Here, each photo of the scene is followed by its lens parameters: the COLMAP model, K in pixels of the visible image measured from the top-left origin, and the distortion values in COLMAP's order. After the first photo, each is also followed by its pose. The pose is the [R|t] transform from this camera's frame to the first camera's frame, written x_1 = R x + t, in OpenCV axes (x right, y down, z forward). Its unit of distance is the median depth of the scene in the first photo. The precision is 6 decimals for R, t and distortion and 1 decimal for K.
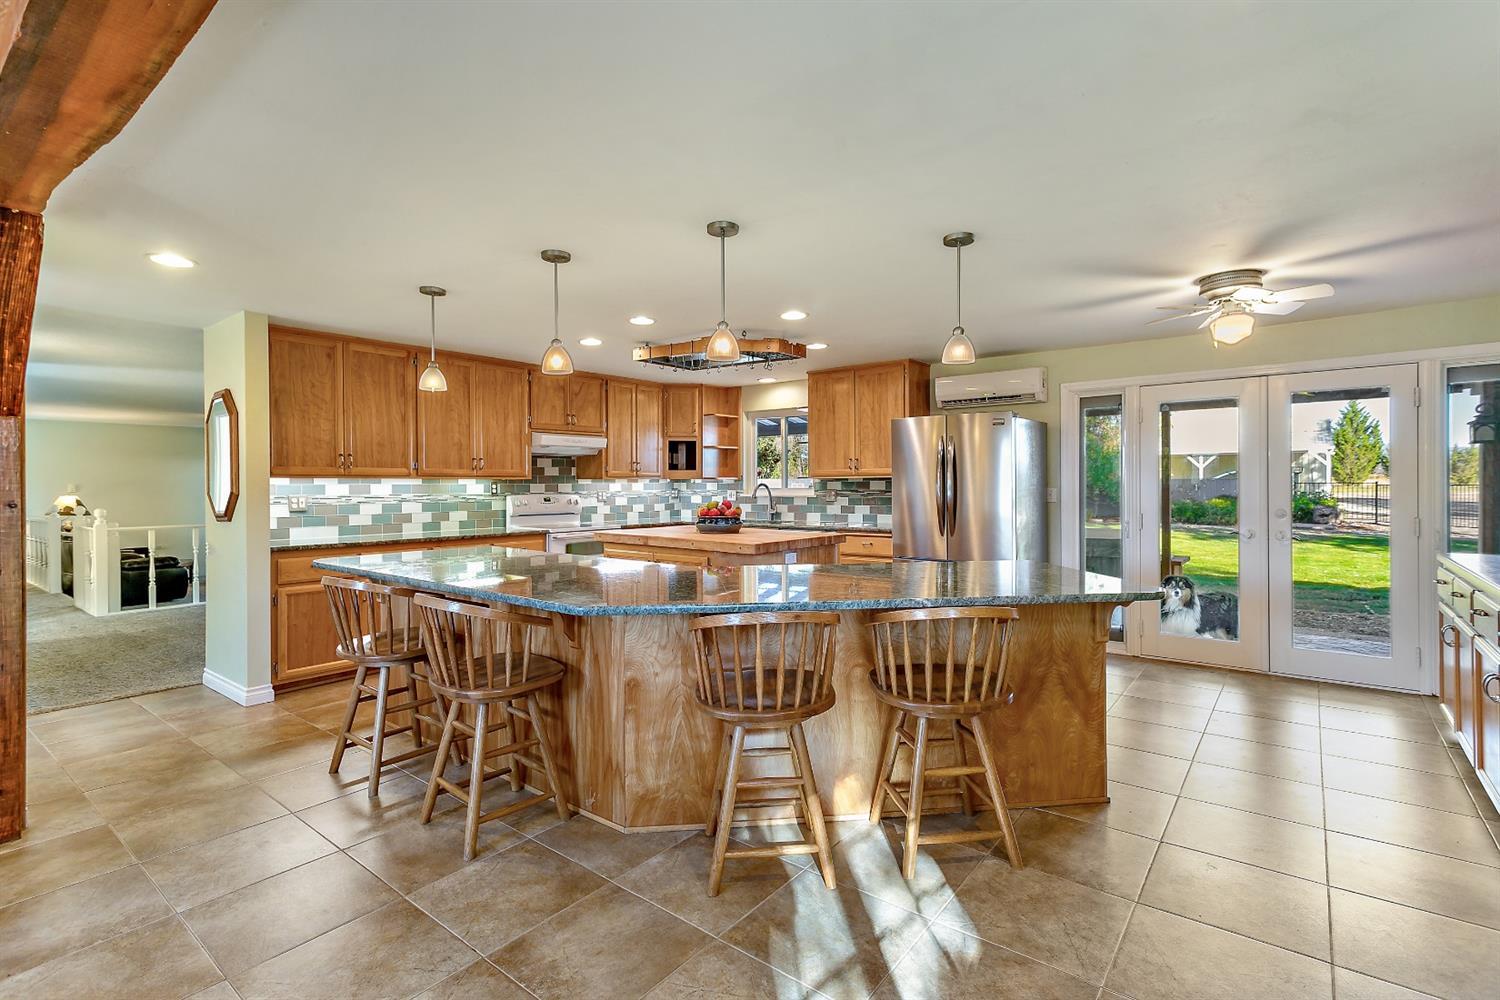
lens RADIAL K [[705.1, 0, 749.1], [0, 705.1, 491.0], [0, 0, 1]] dist [-0.008122, 0.001499]
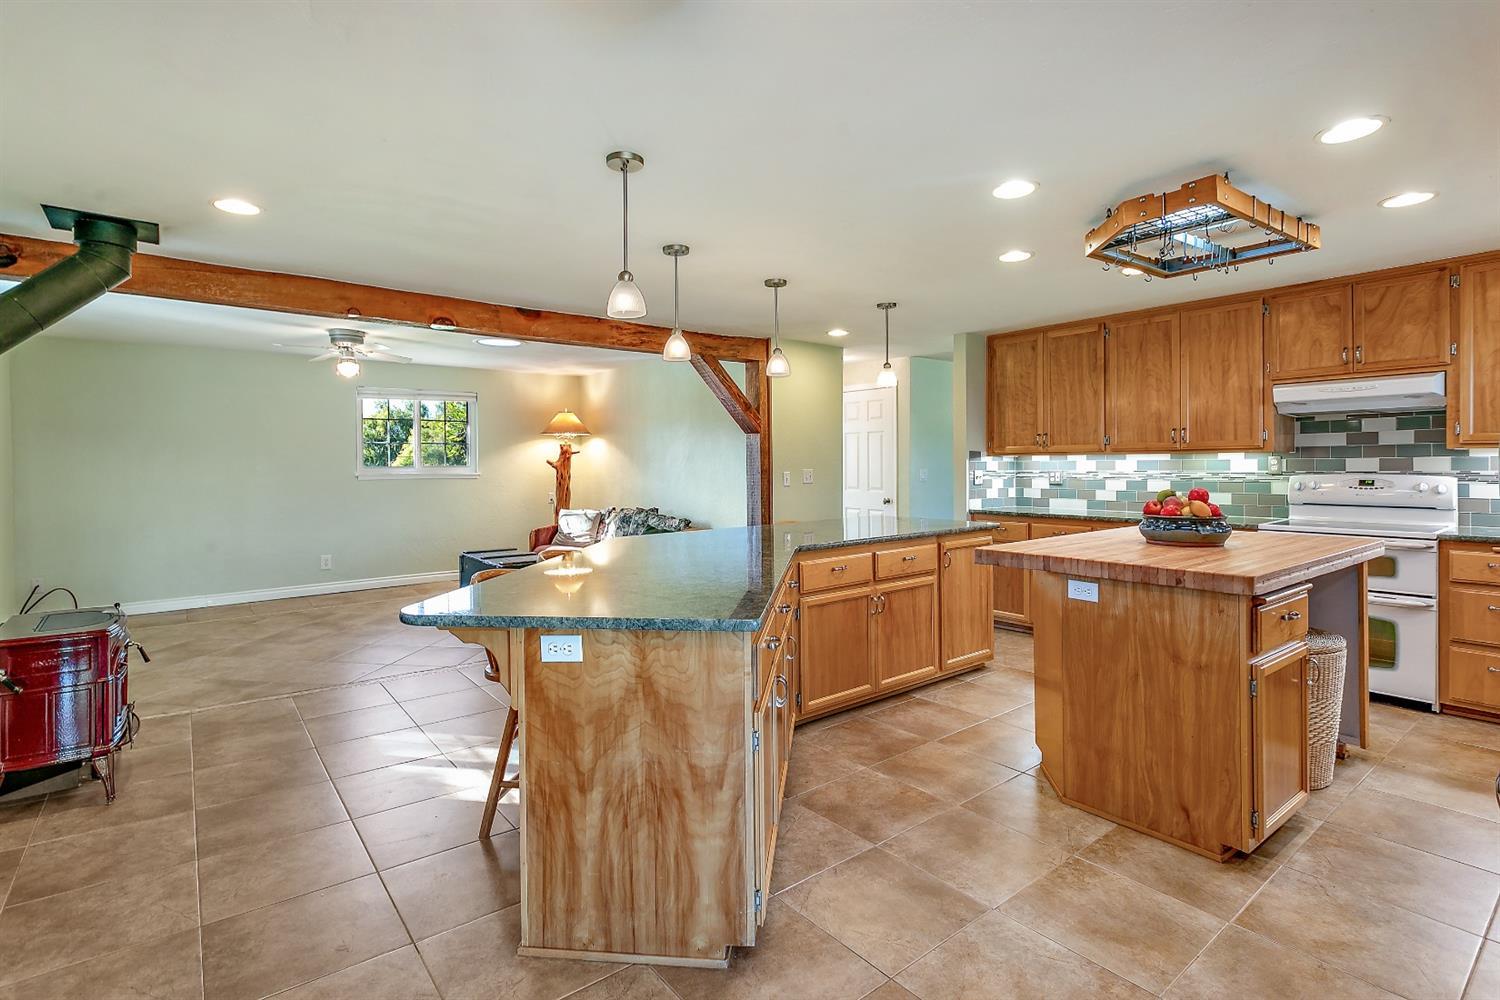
lens RADIAL K [[705.1, 0, 731.0], [0, 705.1, 467.1], [0, 0, 1]] dist [-0.008122, 0.001499]
pose [[-0.246795, 0.005721, -0.969051, 0.545208], [-0.003724, 0.999970, 0.006852, -0.004471], [0.969061, 0.005300, -0.246766, 0.698174]]
